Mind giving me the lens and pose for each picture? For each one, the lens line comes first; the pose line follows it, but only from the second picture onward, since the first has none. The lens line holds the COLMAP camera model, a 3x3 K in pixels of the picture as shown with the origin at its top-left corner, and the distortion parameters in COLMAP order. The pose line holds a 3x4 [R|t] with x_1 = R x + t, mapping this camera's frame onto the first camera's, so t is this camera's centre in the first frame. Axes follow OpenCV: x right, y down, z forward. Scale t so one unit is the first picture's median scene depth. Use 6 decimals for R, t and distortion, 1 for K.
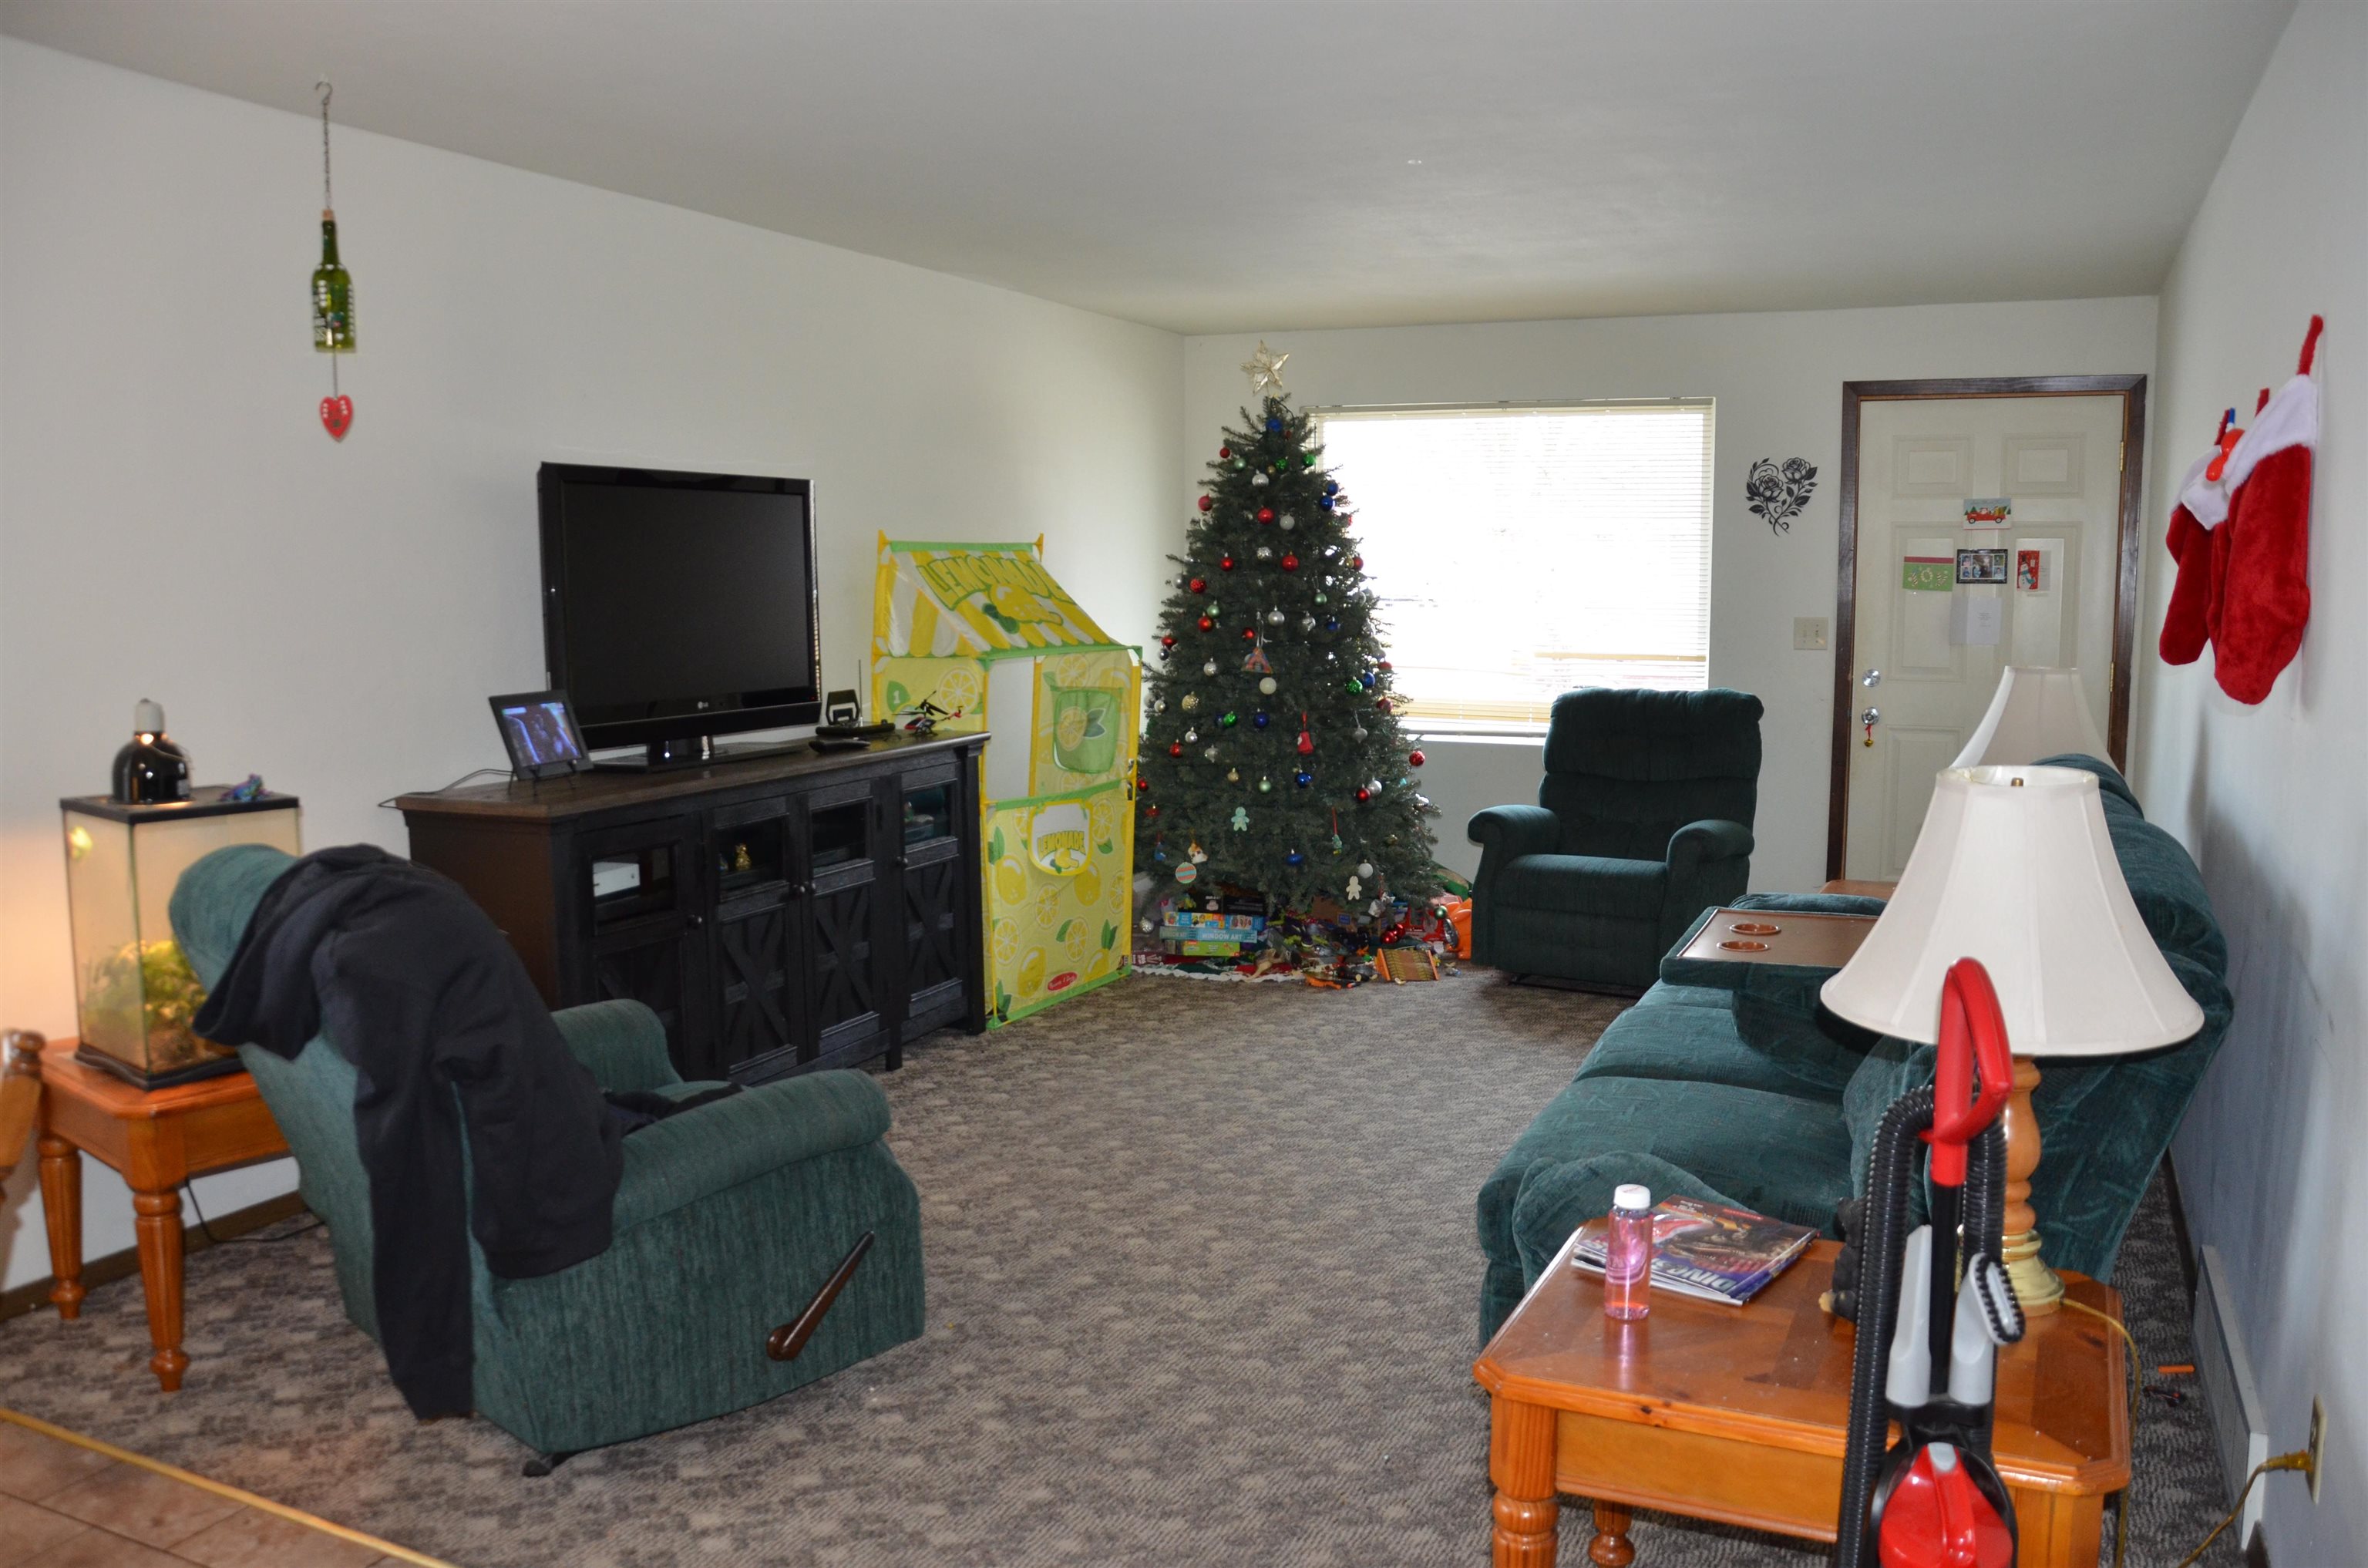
lens RADIAL K [[1854.4, 0, 1176.4], [0, 1854.4, 780.0], [0, 0, 1]] dist [-0.140920, 0.098515]
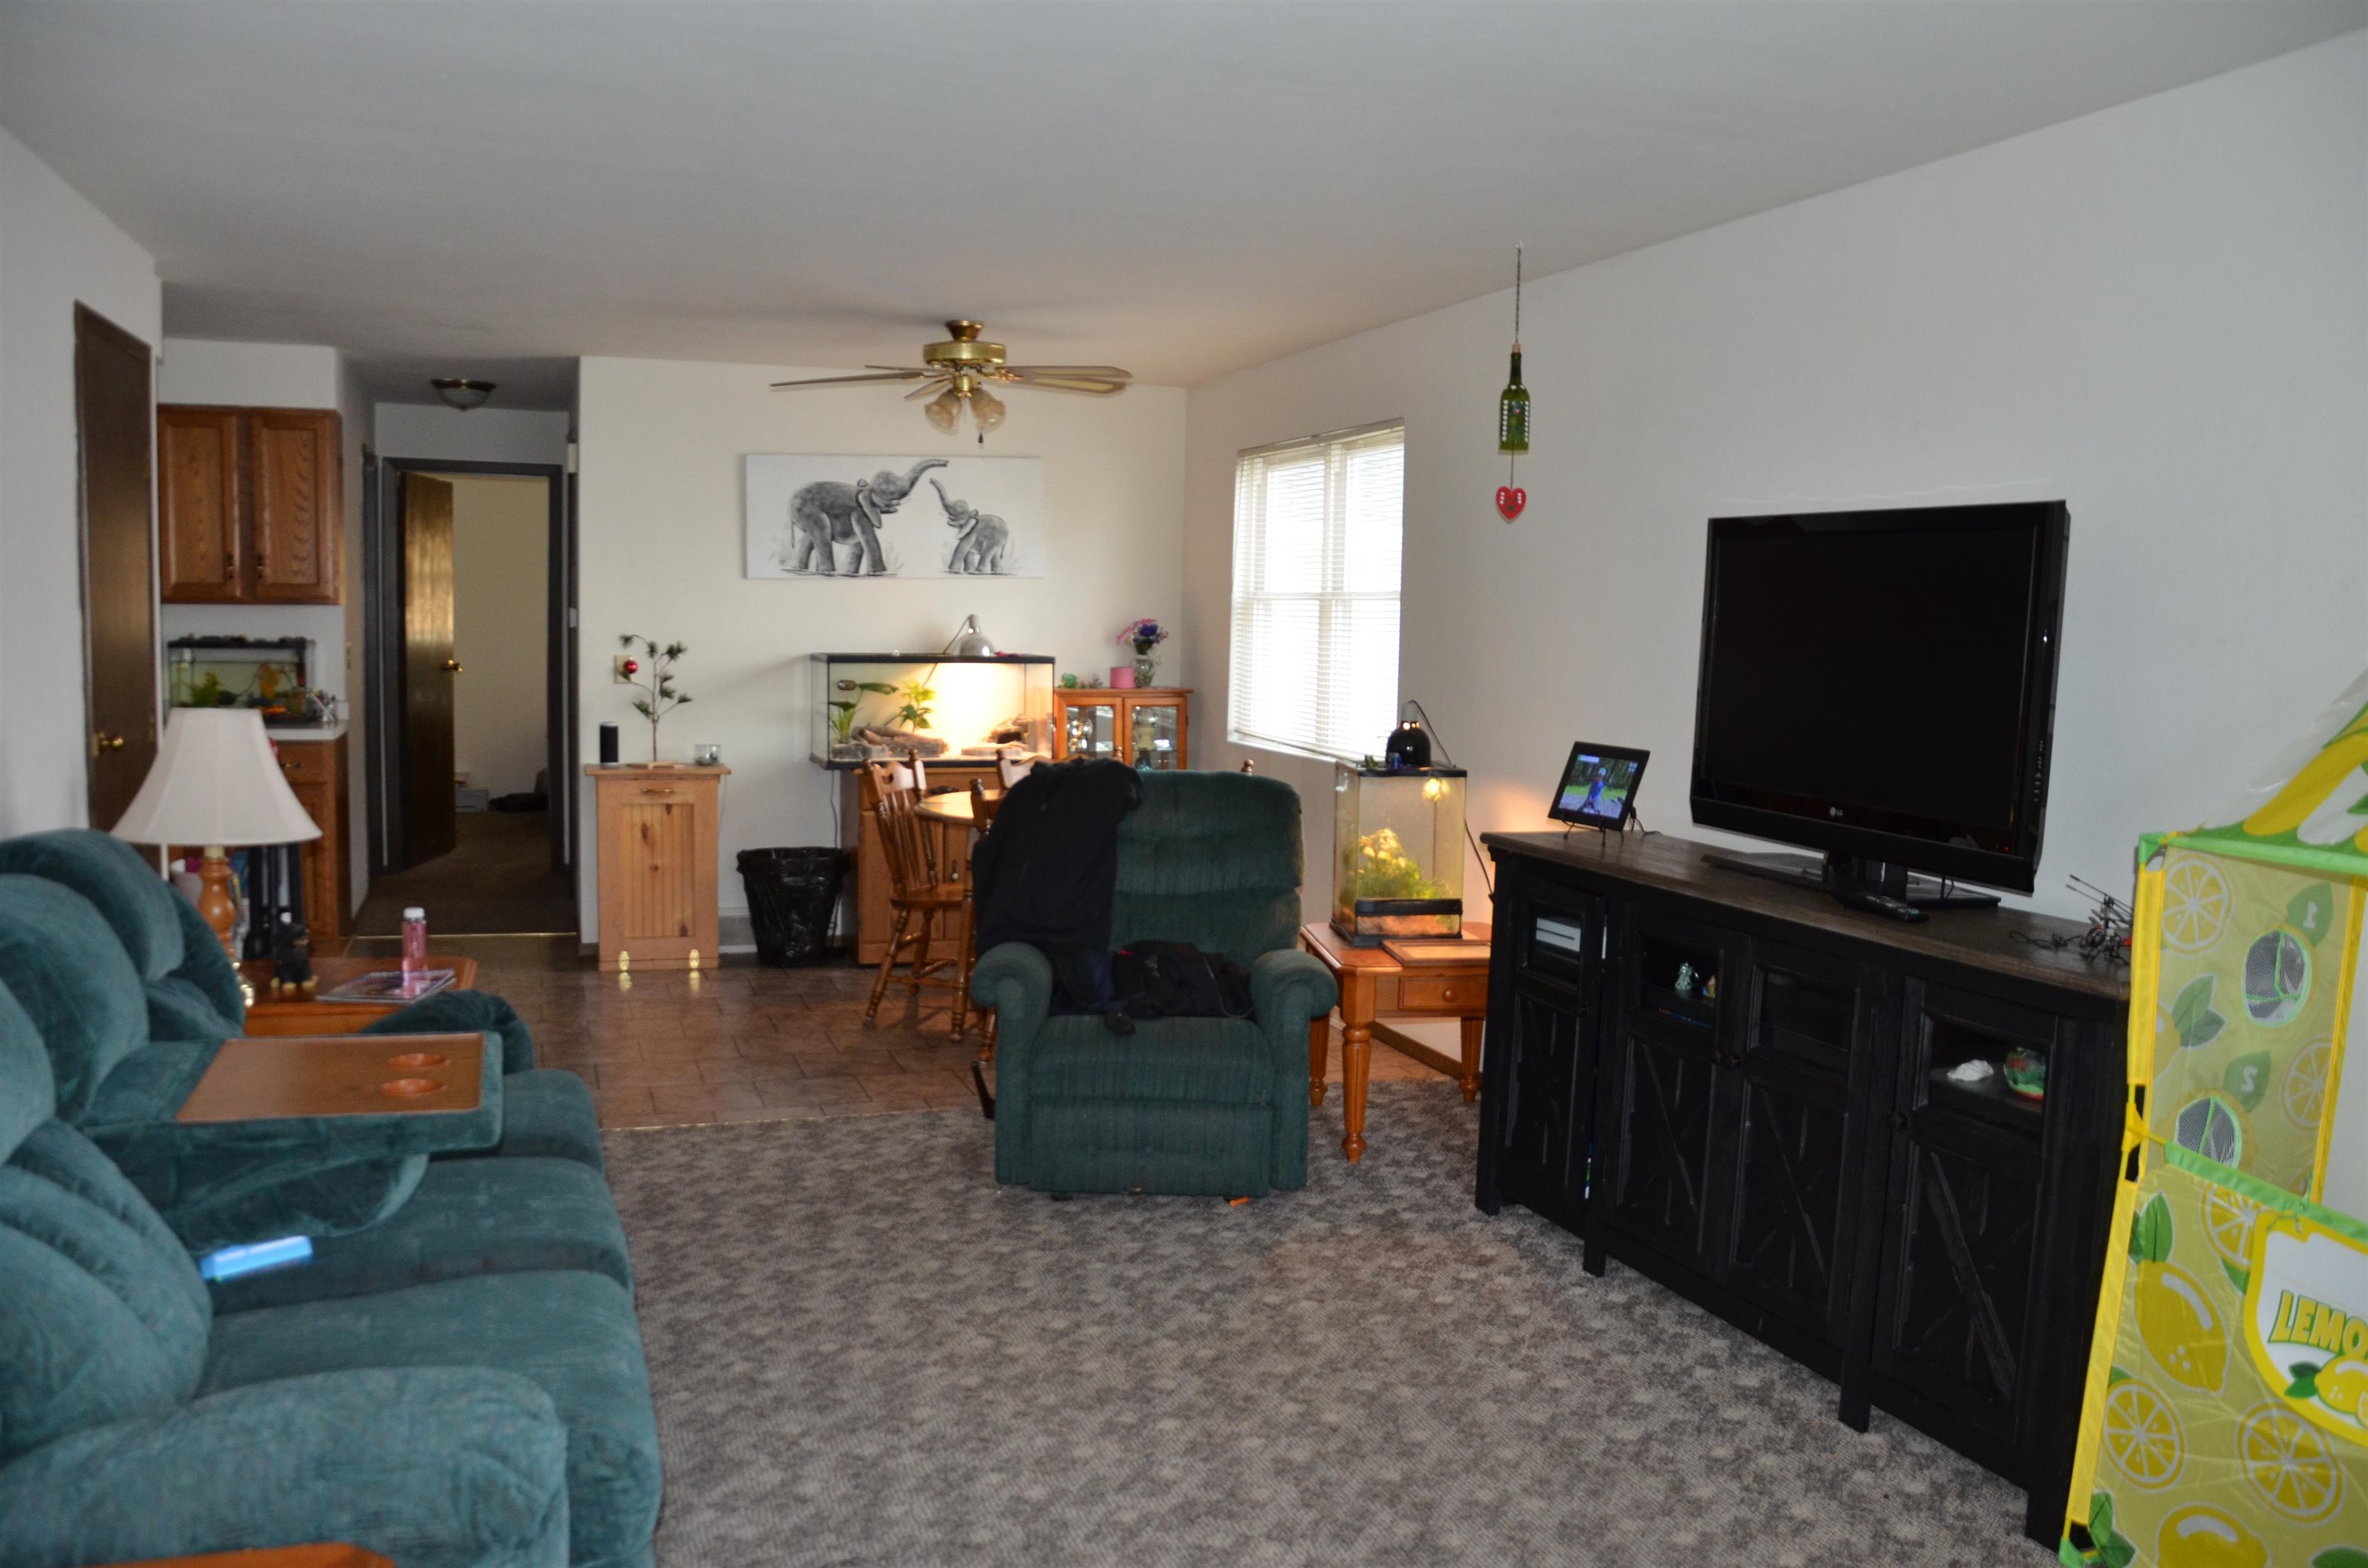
lens RADIAL K [[1854.4, 0, 1176.4], [0, 1854.4, 780.0], [0, 0, 1]] dist [-0.140920, 0.098515]
pose [[-0.709633, 0.049856, -0.702806, 0.580886], [-0.102034, 0.979706, 0.172524, -0.192552], [0.697144, 0.194139, -0.690145, 1.623835]]
